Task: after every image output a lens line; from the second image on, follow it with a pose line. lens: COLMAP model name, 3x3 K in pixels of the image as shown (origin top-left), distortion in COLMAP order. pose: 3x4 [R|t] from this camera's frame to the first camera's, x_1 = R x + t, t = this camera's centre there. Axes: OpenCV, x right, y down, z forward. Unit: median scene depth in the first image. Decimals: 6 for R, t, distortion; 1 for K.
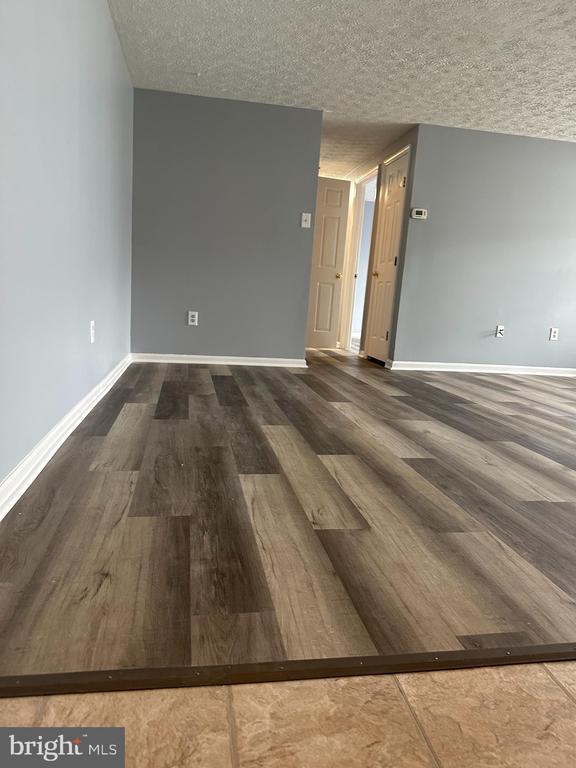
lens RADIAL K [[532.5, 0, 288.0], [0, 532.5, 384.0], [0, 0, 1]] dist [0.118938, -0.178493]
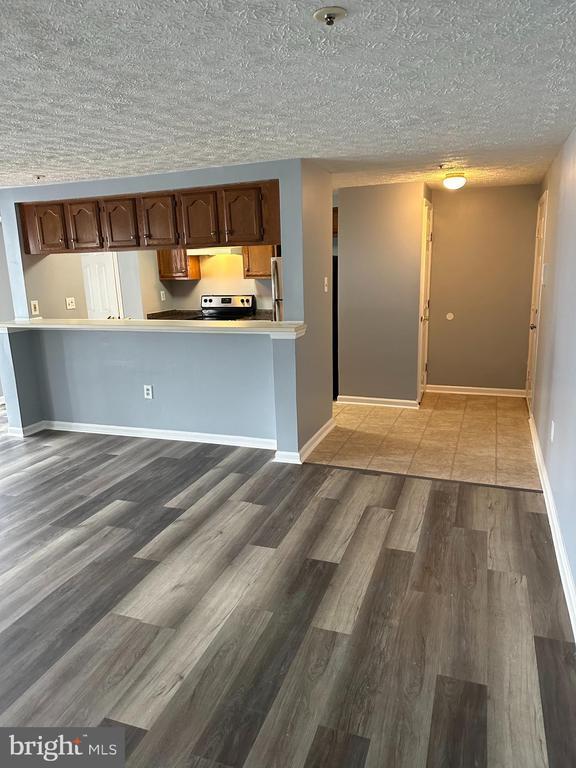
lens RADIAL K [[532.5, 0, 288.0], [0, 532.5, 384.0], [0, 0, 1]] dist [0.118938, -0.178493]
pose [[-0.862114, -0.149960, 0.484017, -0.400627], [0.058394, 0.919439, 0.388873, -0.769596], [-0.503339, 0.363517, -0.783904, 1.990321]]
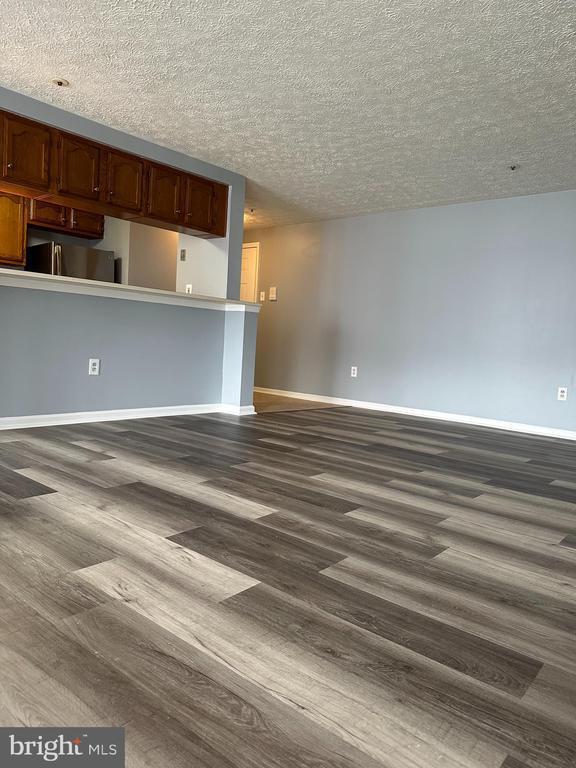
lens RADIAL K [[532.5, 0, 288.0], [0, 532.5, 384.0], [0, 0, 1]] dist [0.118938, -0.178493]
pose [[-0.767414, -0.062170, -0.638130, 1.883014], [-0.209343, 0.965036, 0.157737, -0.289145], [0.606012, 0.254637, -0.753598, 2.421834]]
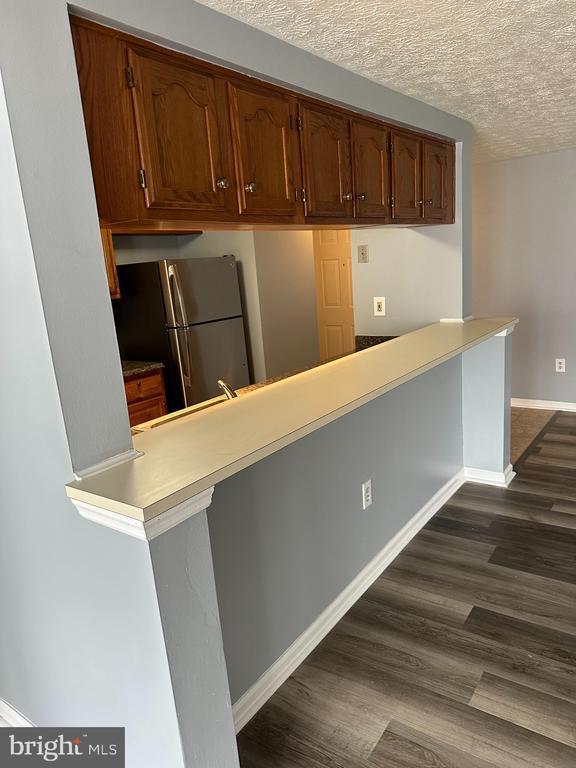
lens RADIAL K [[532.5, 0, 288.0], [0, 532.5, 384.0], [0, 0, 1]] dist [0.118938, -0.178493]
pose [[-0.721989, 0.142923, -0.676982, 2.077113], [-0.076773, 0.955843, 0.283673, -0.446059], [0.687632, 0.256783, -0.679135, 1.150532]]
